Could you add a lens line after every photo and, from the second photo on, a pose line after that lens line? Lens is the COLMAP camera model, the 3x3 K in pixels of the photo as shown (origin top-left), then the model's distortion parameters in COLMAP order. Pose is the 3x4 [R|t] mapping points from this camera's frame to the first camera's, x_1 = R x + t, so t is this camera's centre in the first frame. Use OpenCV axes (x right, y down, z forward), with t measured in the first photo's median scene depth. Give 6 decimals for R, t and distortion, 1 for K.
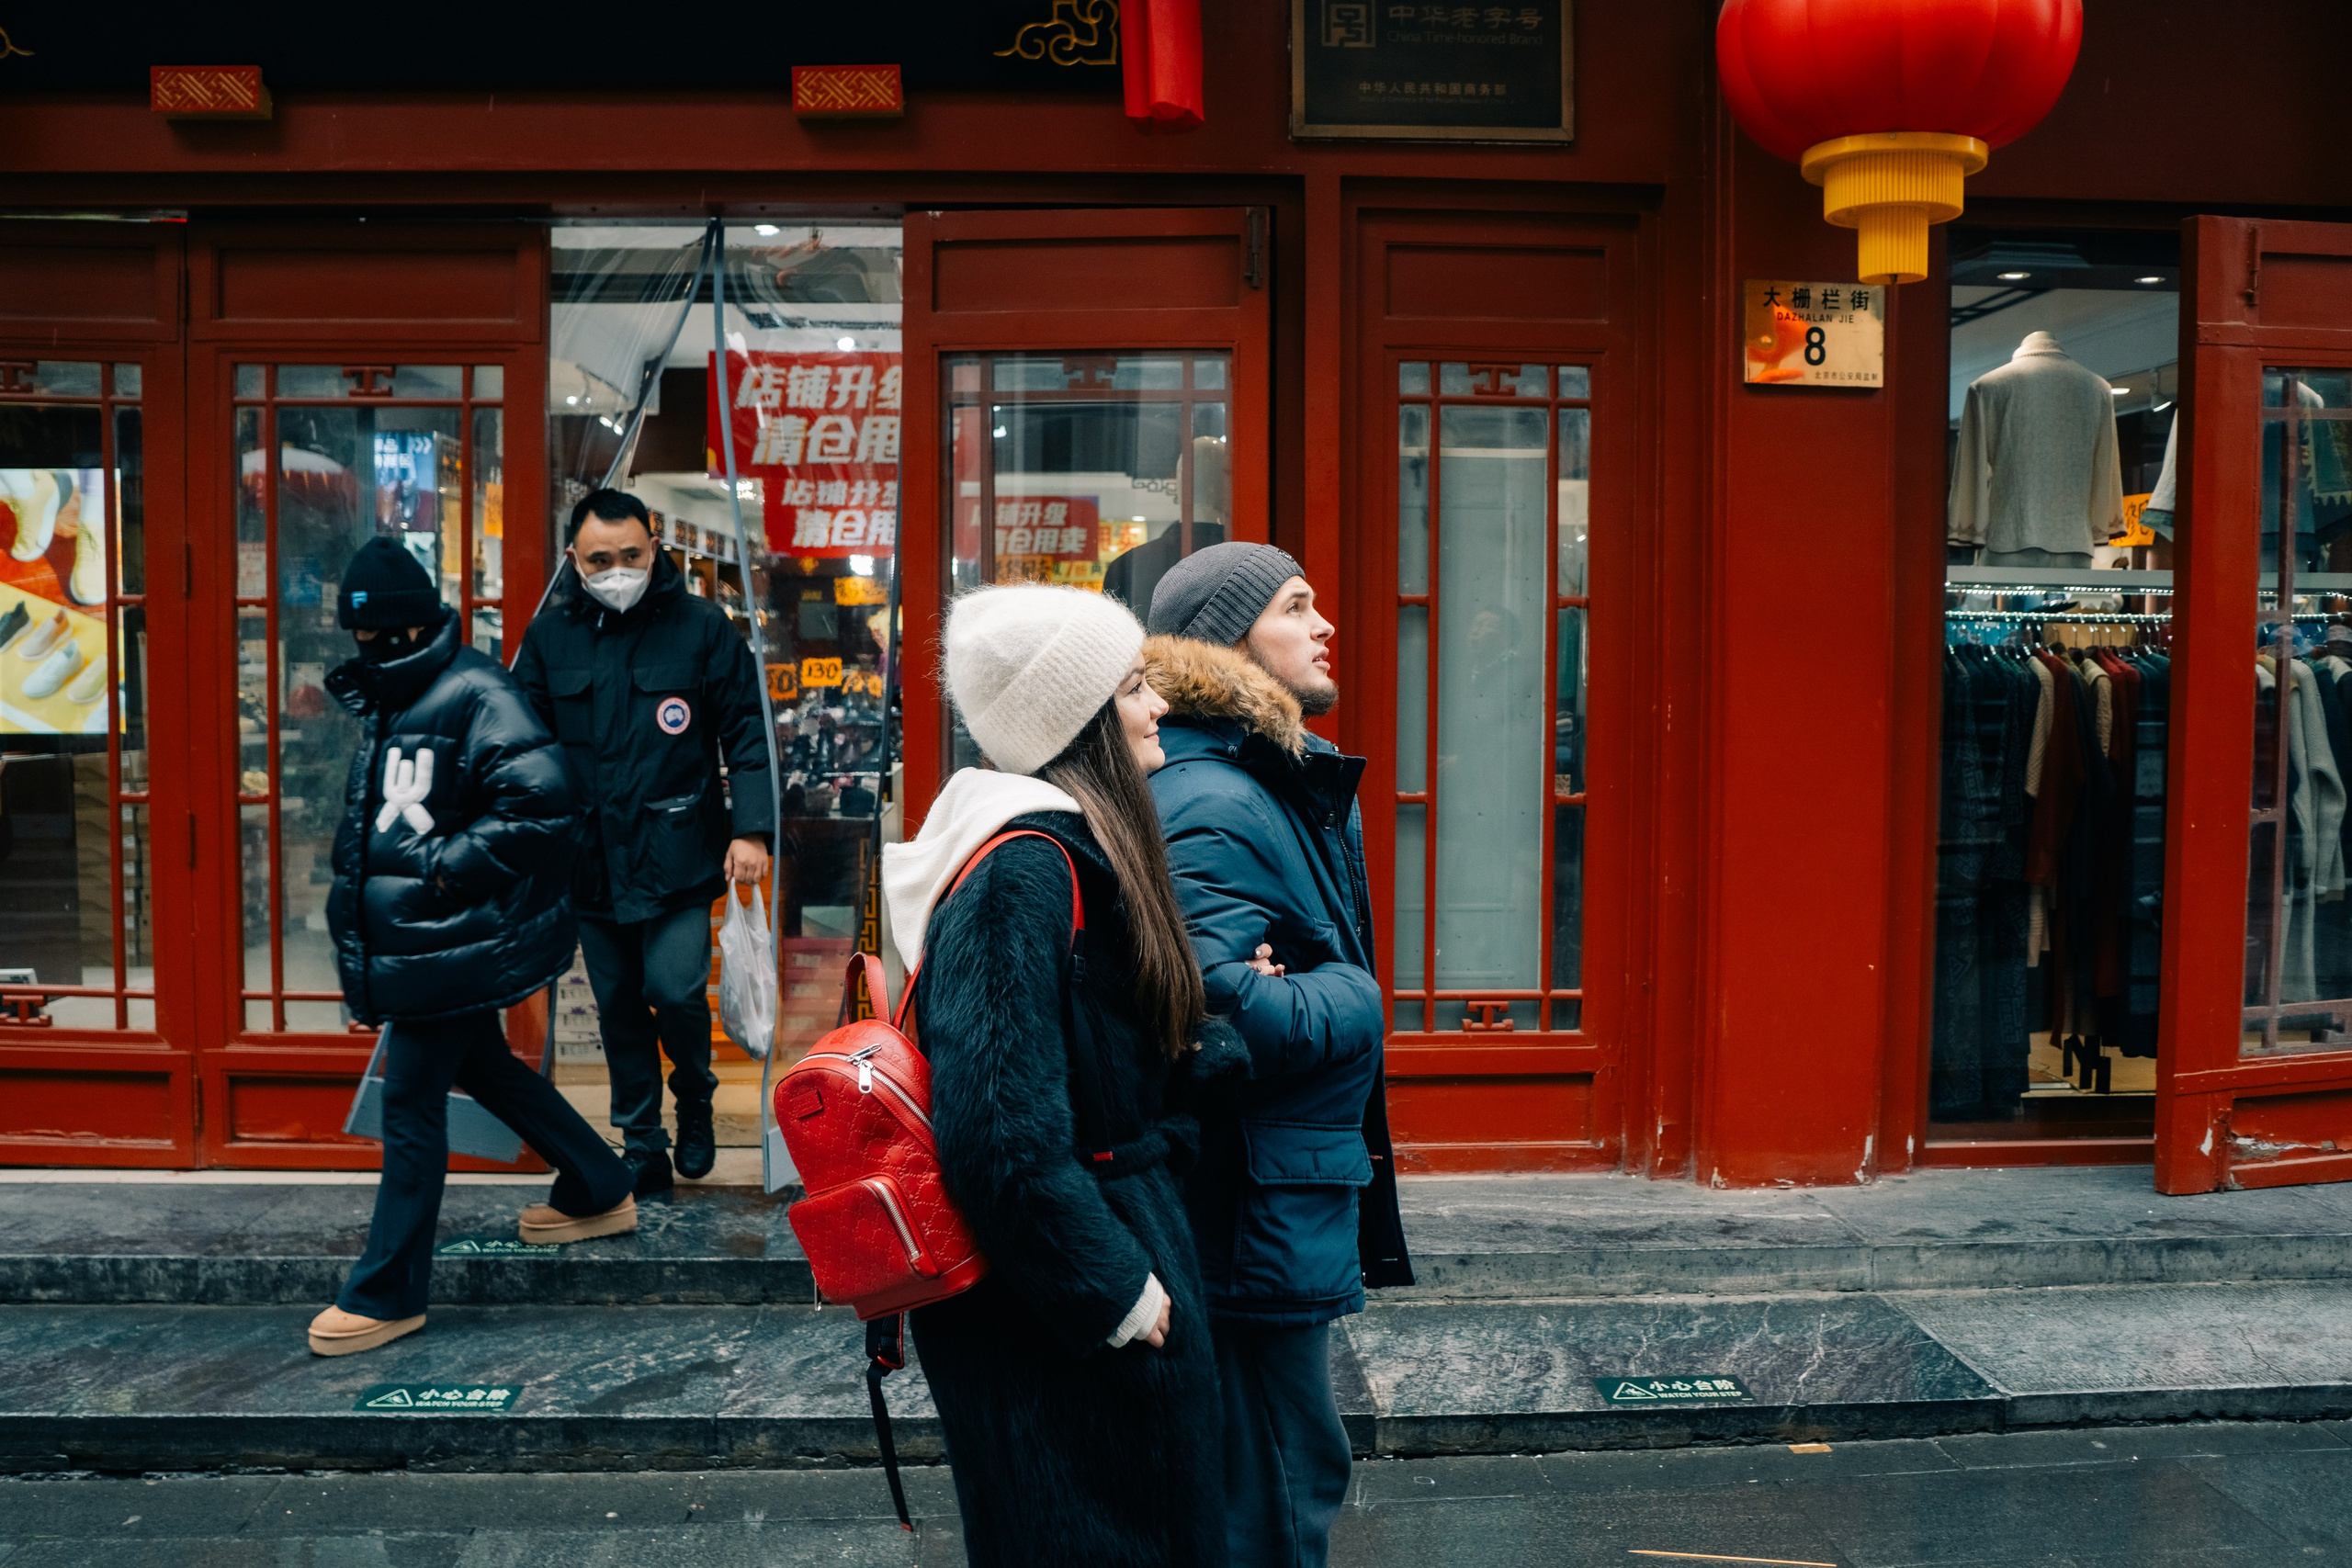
lens RADIAL K [[2136.4, 0, 1176.0], [0, 2136.4, 784.0], [0, 0, 1]] dist [-0.149120, 0.162215]
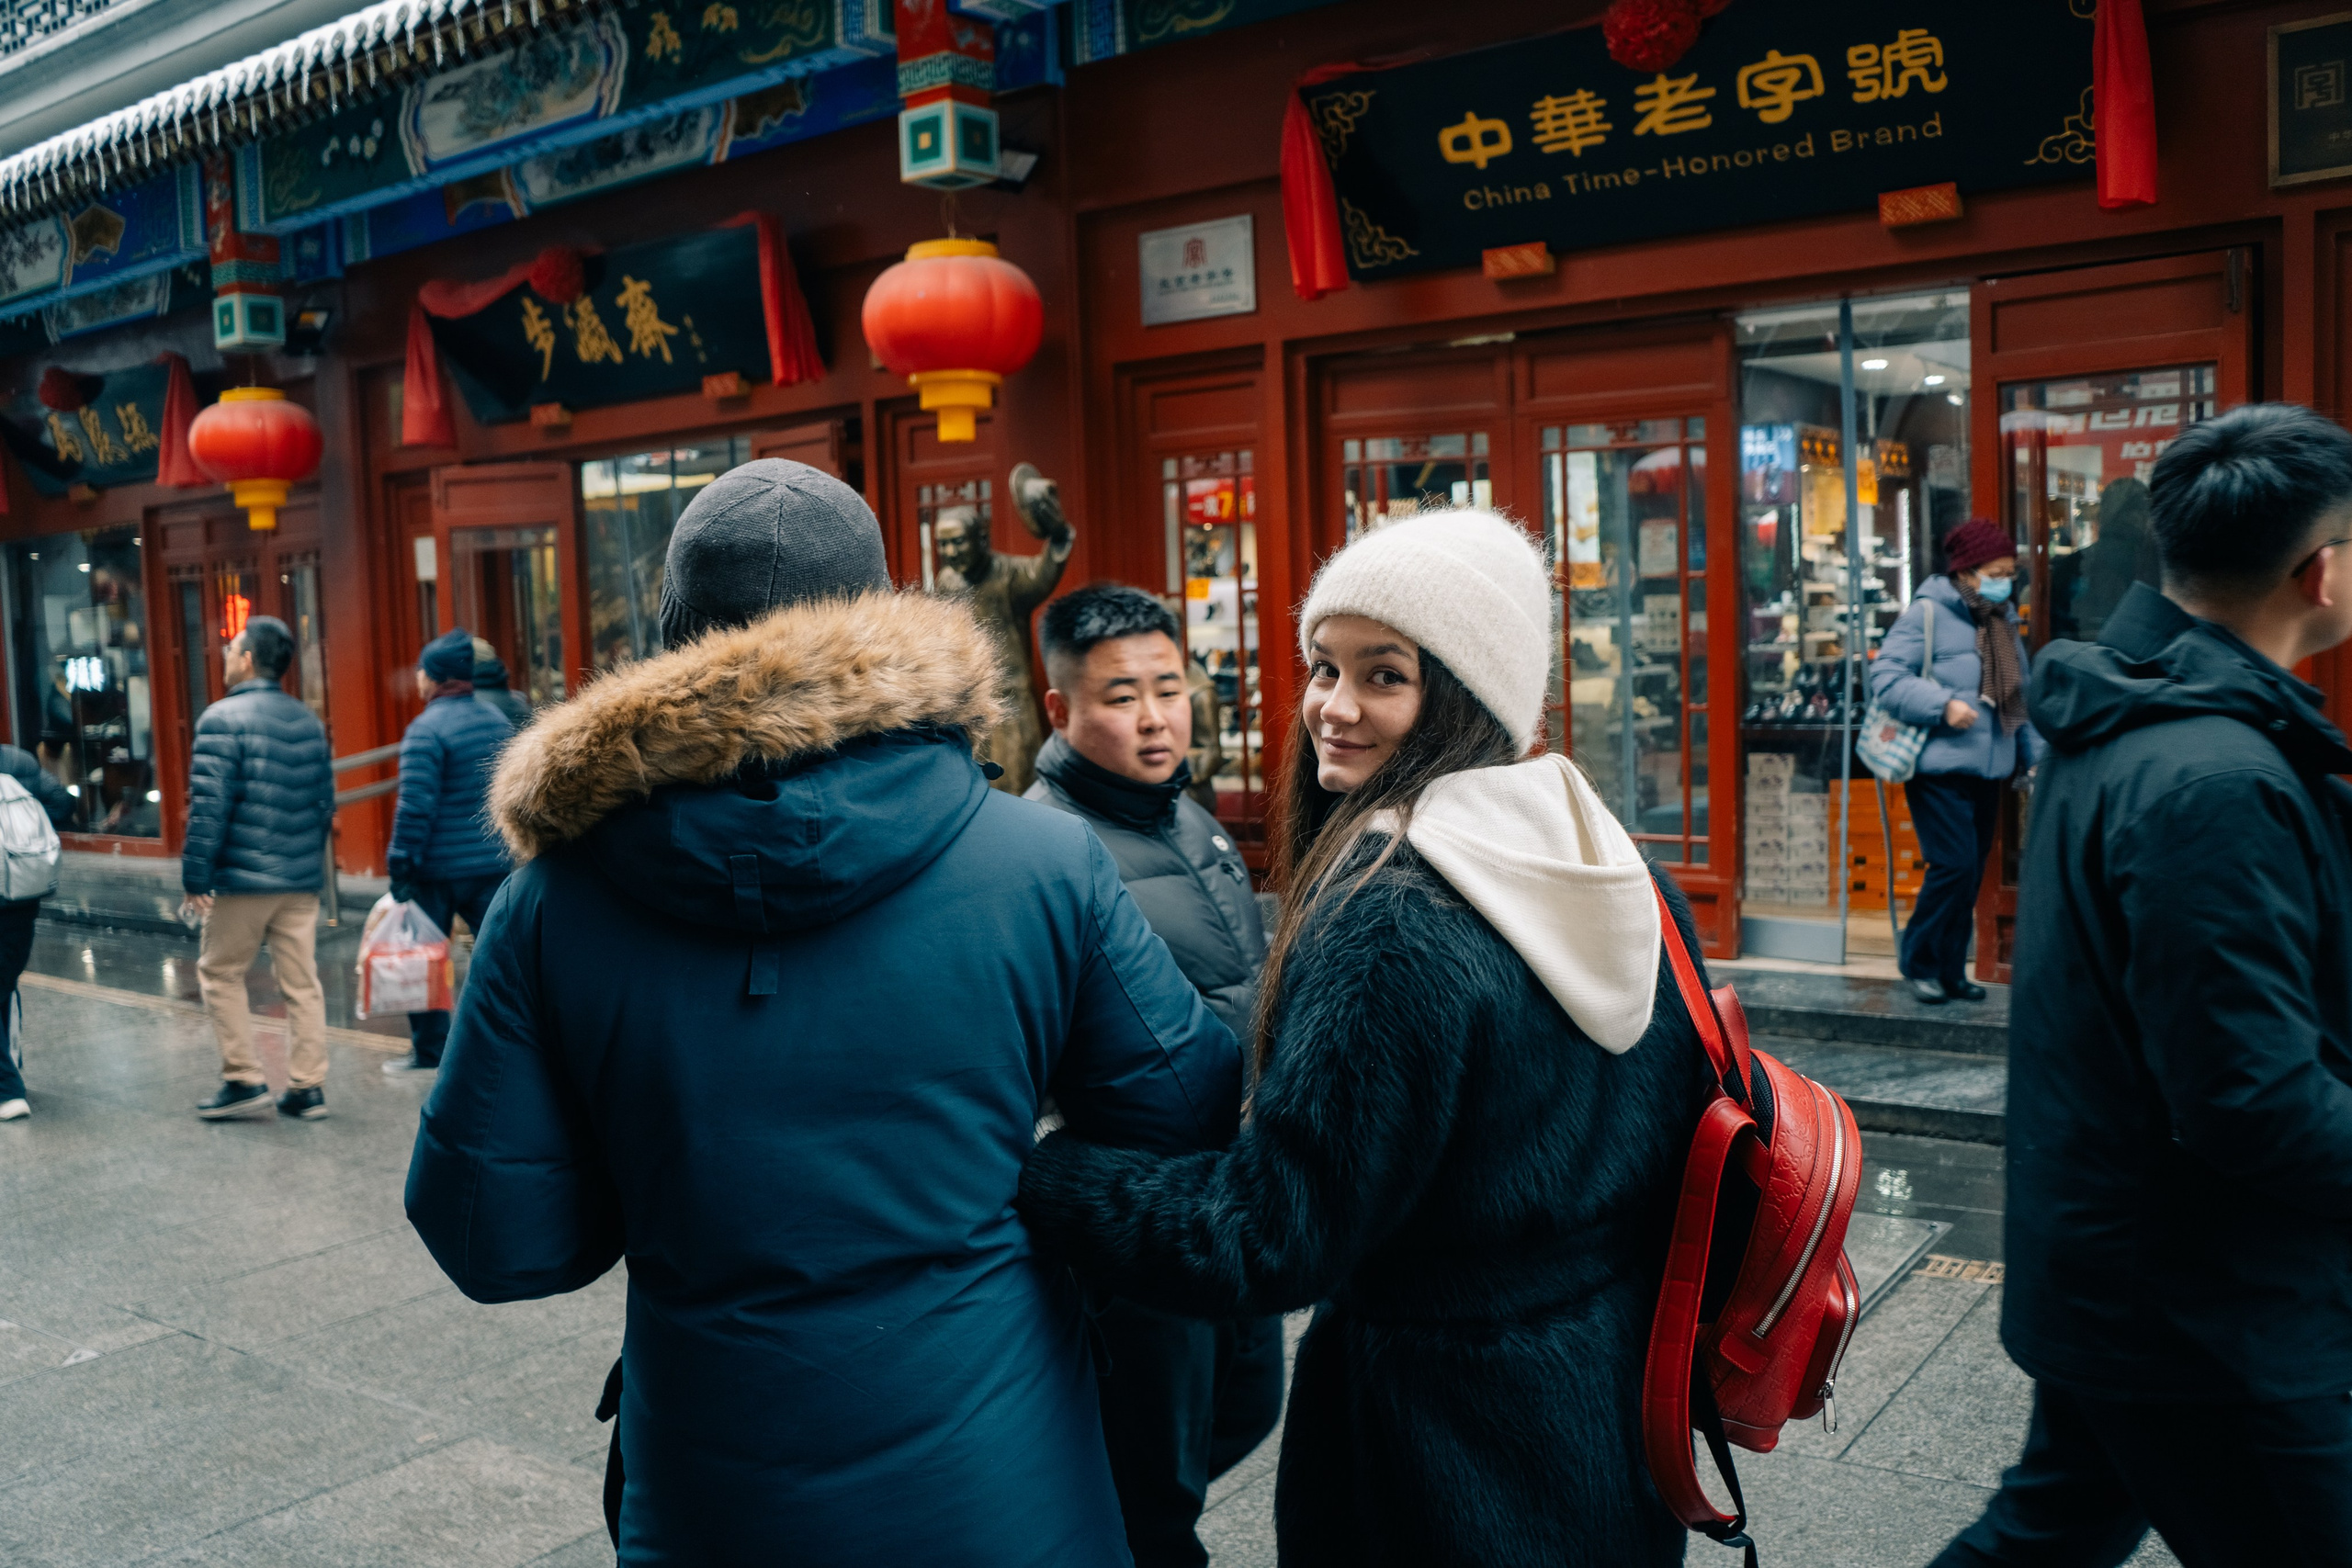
lens RADIAL K [[2136.4, 0, 1176.0], [0, 2136.4, 784.0], [0, 0, 1]] dist [-0.149120, 0.162215]
pose [[0.760430, 0.021896, -0.649051, 0.372026], [-0.002364, 0.999518, 0.030950, 0.016923], [0.649416, -0.022001, 0.760115, -0.388855]]
